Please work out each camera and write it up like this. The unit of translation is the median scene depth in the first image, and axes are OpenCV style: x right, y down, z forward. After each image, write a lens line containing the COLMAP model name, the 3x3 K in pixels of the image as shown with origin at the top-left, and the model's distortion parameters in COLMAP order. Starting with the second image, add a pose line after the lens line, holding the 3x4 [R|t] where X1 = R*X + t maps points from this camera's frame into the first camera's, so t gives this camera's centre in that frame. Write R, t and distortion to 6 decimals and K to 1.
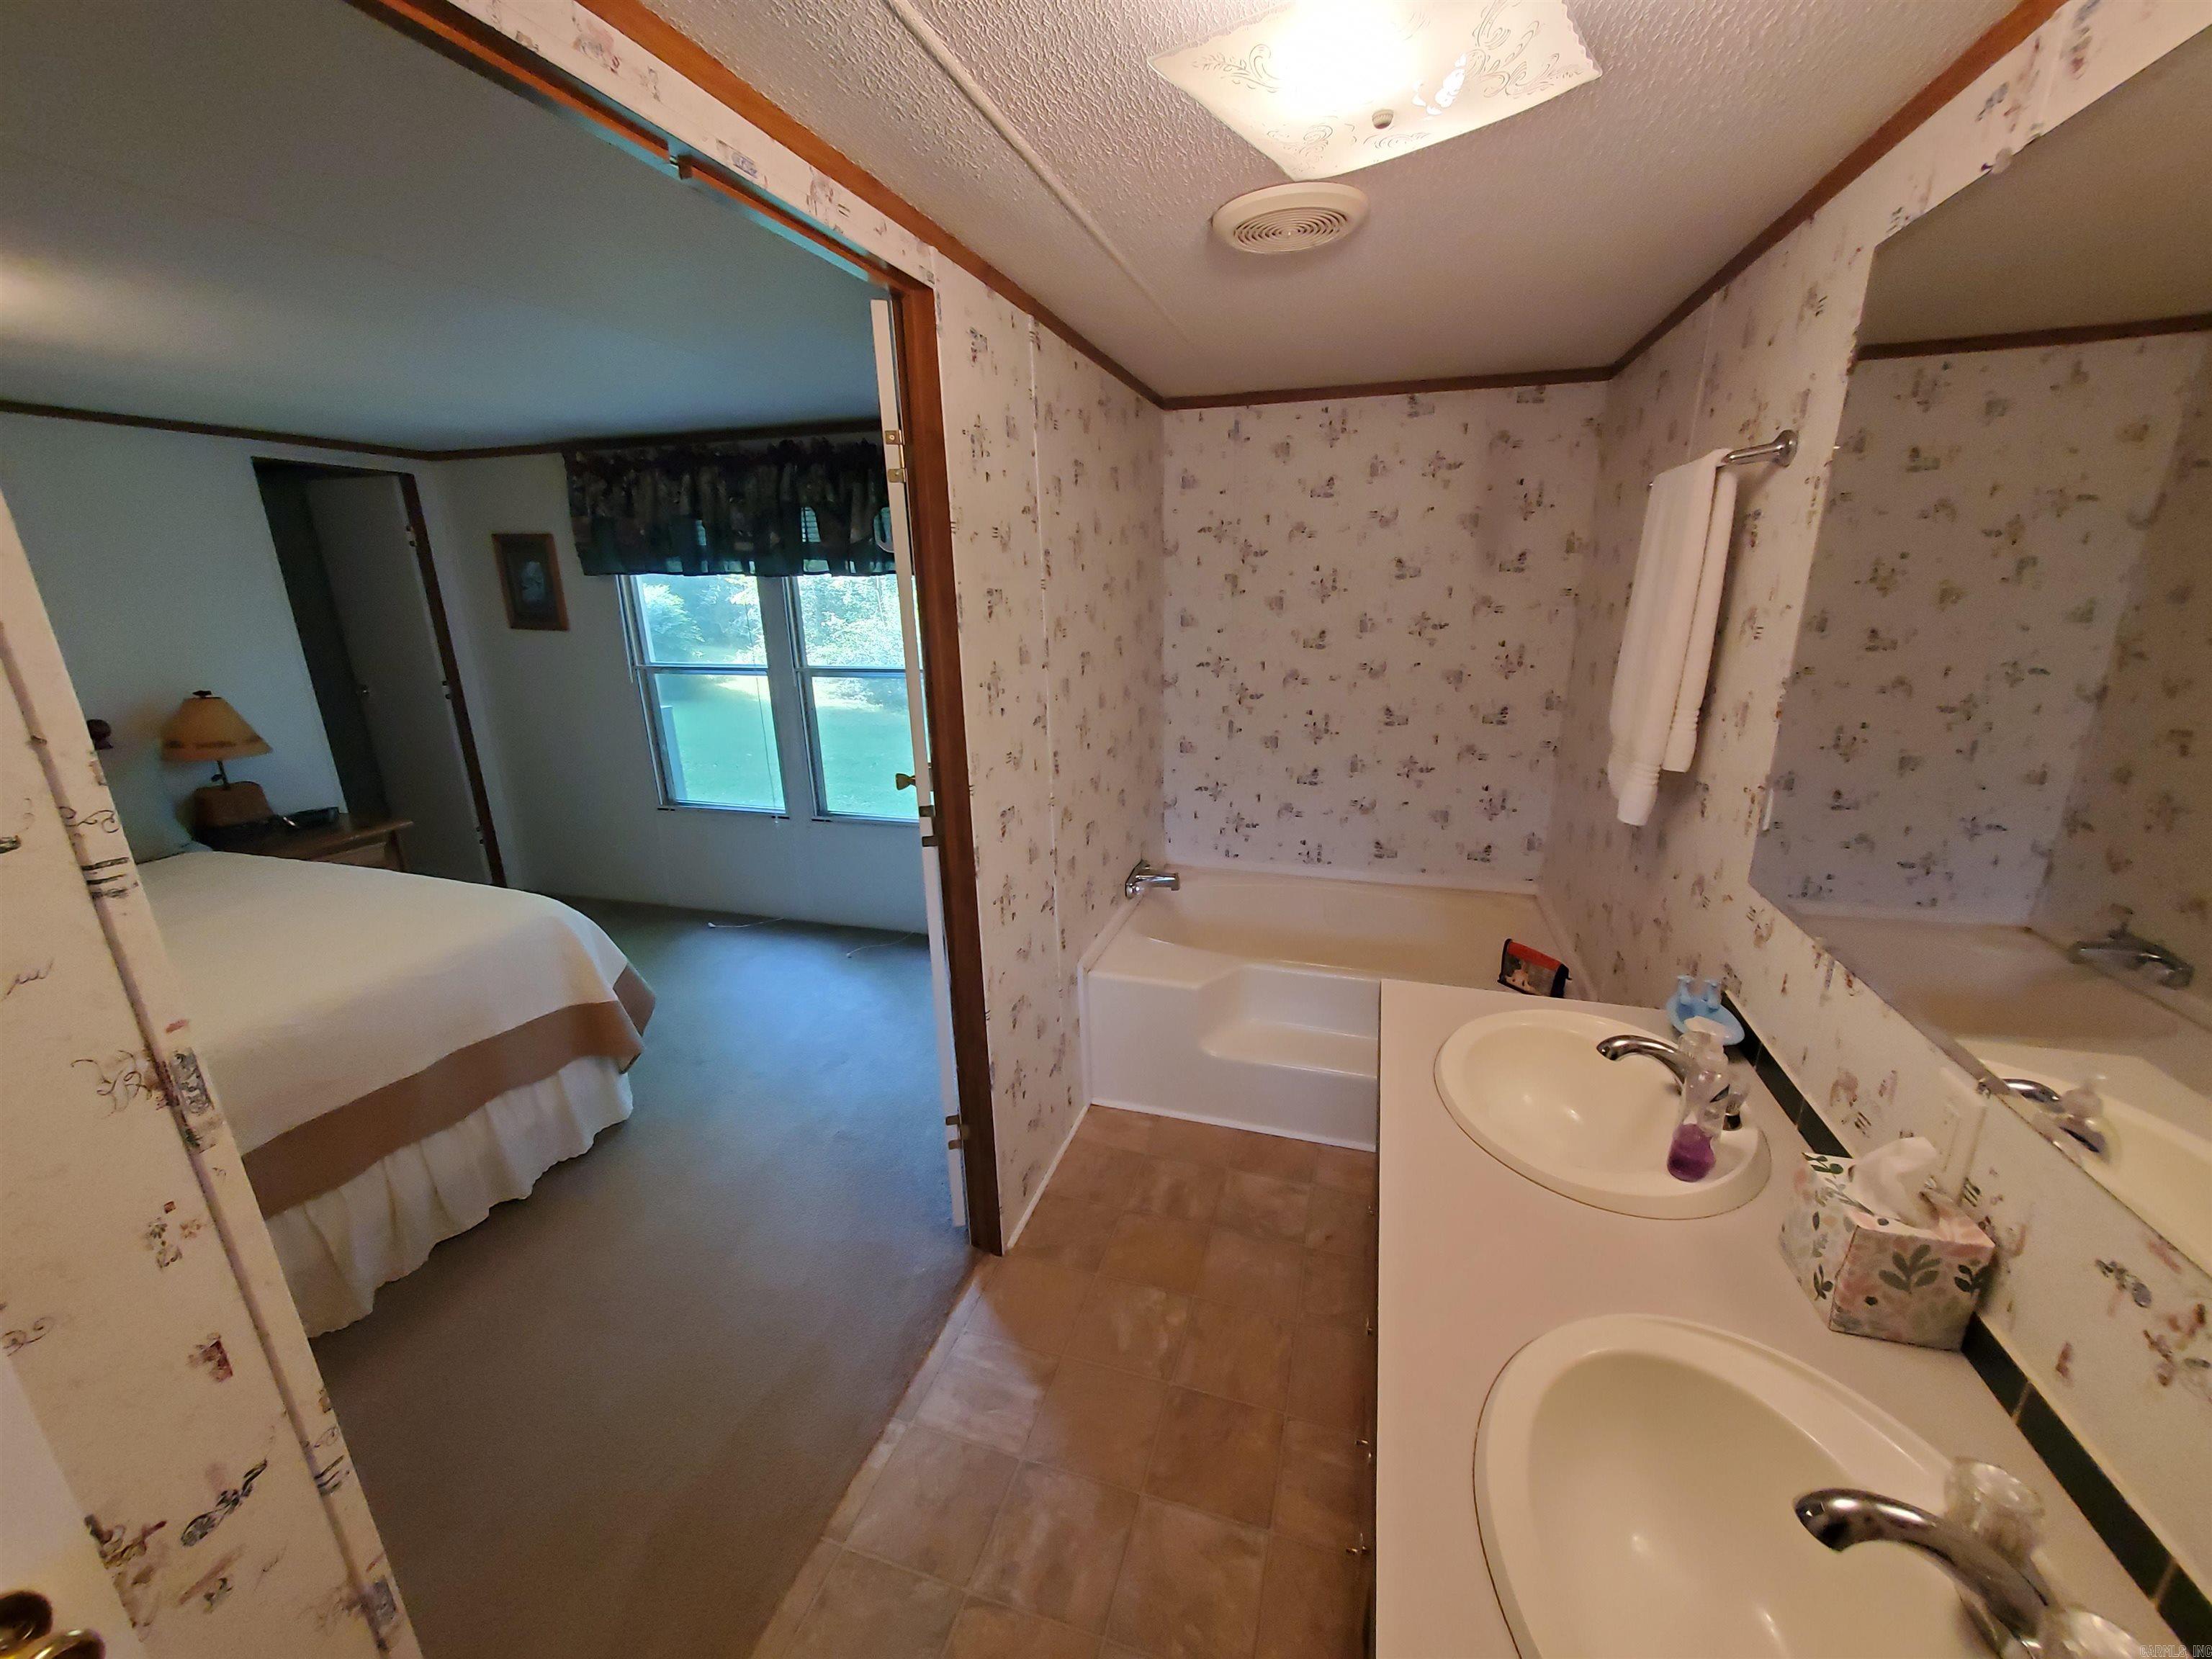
lens RADIAL K [[885.5, 0, 1126.8], [0, 885.5, 829.6], [0, 0, 1]] dist [-0.004637, 0.000041]
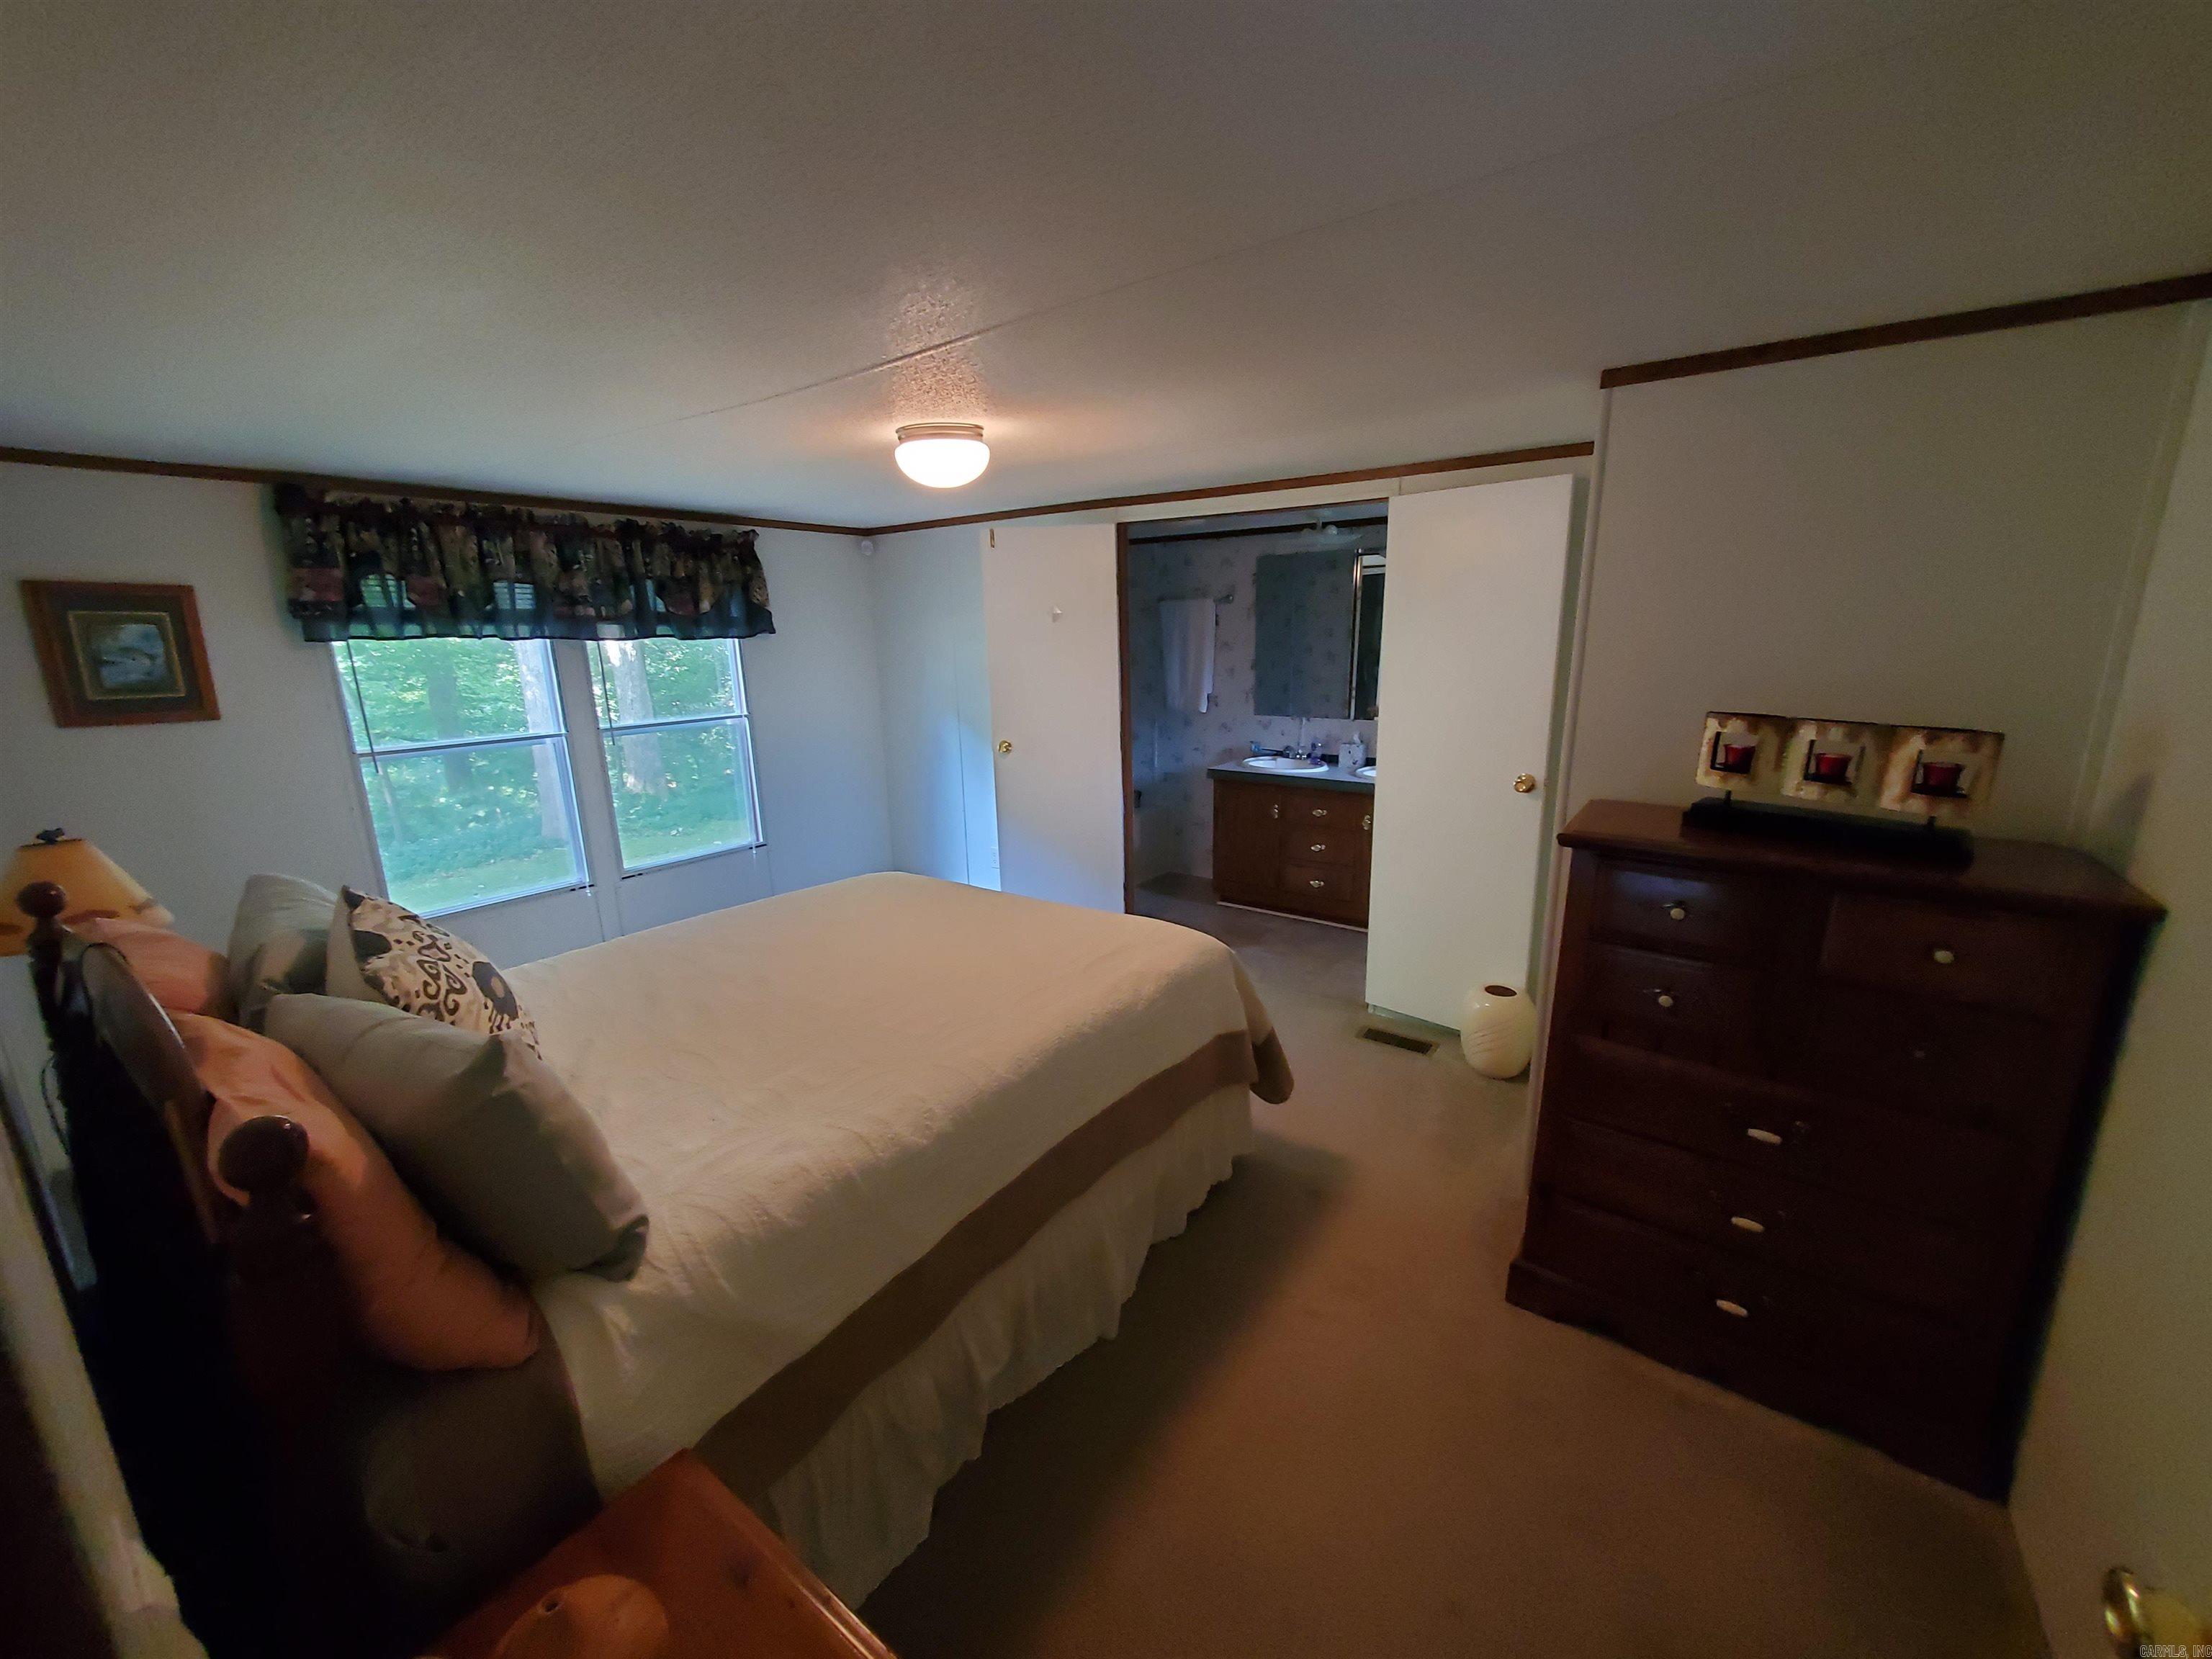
lens RADIAL K [[885.5, 0, 1105.2], [0, 885.5, 837.4], [0, 0, 1]] dist [-0.004637, 0.000041]
pose [[0.306660, -0.208601, 0.928680, -1.243003], [0.284192, 0.951250, 0.119827, -0.022847], [-0.908402, 0.227177, 0.350993, 0.151598]]
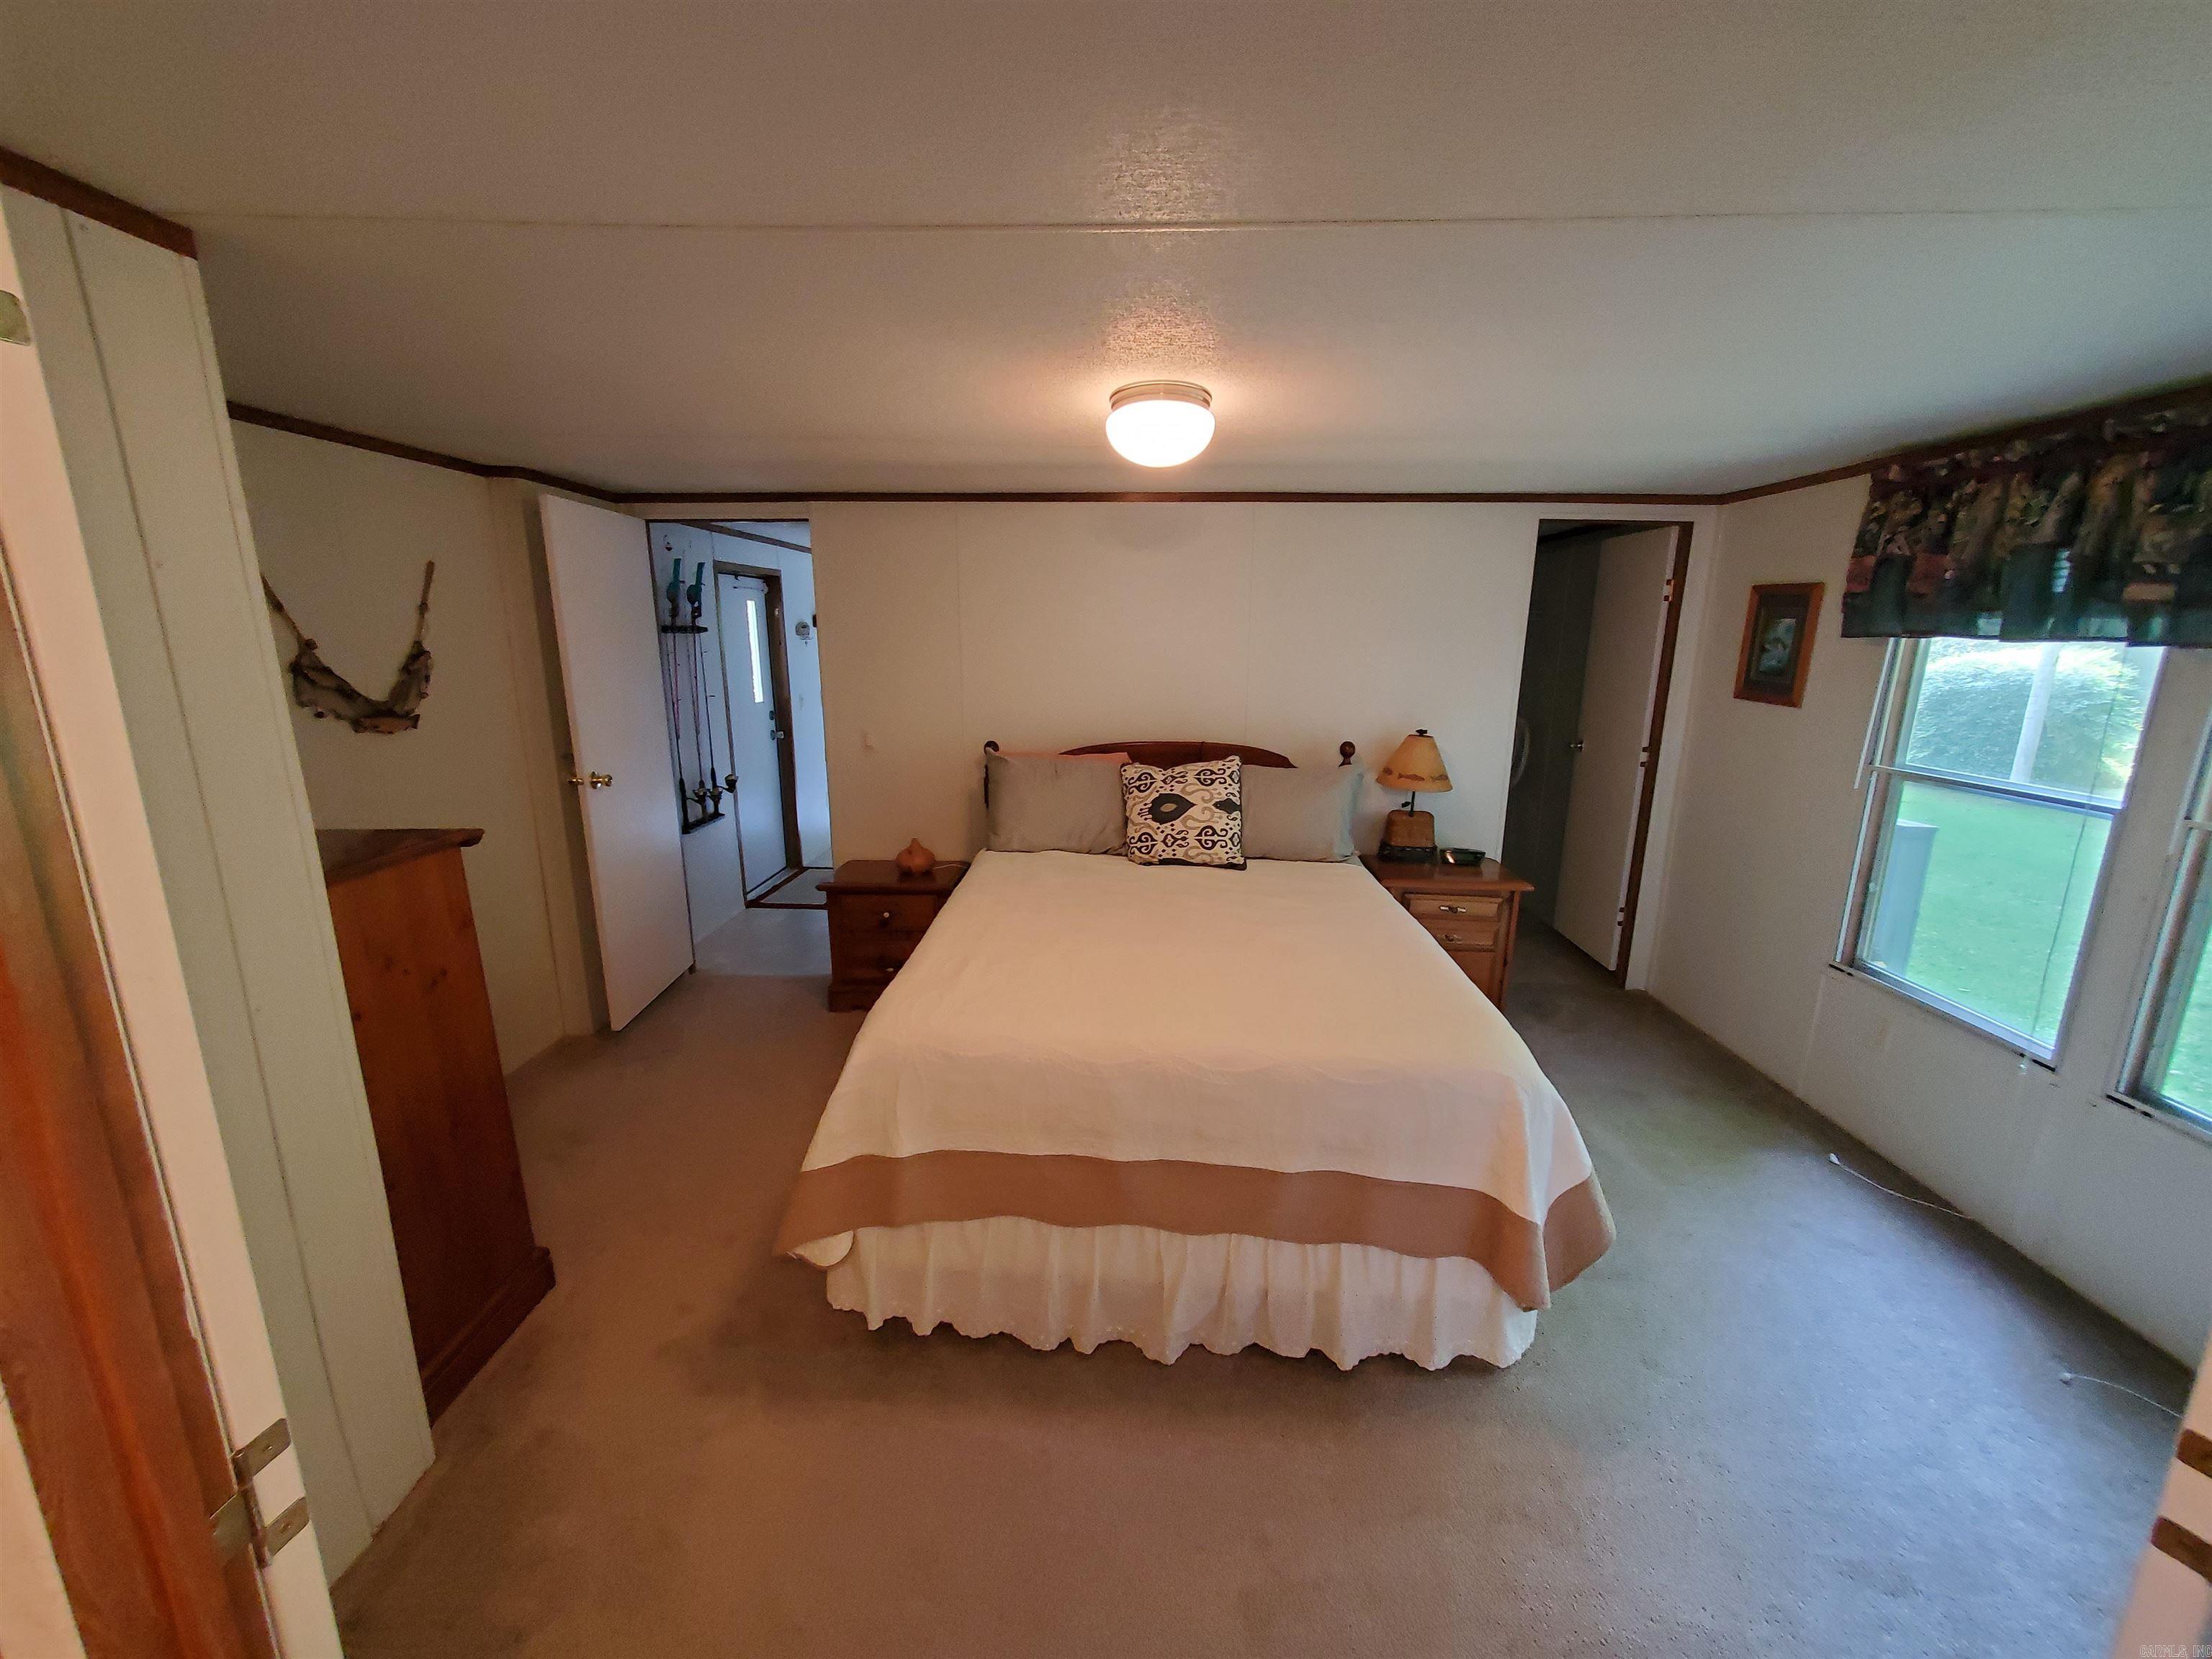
lens RADIAL K [[885.5, 0, 1070.6], [0, 885.5, 831.8], [0, 0, 1]] dist [-0.004637, 0.000041]
pose [[0.234524, 0.227529, -0.945108, -0.041565], [-0.279921, 0.946850, 0.158487, -0.078124], [0.930936, 0.227387, 0.285749, 0.253739]]
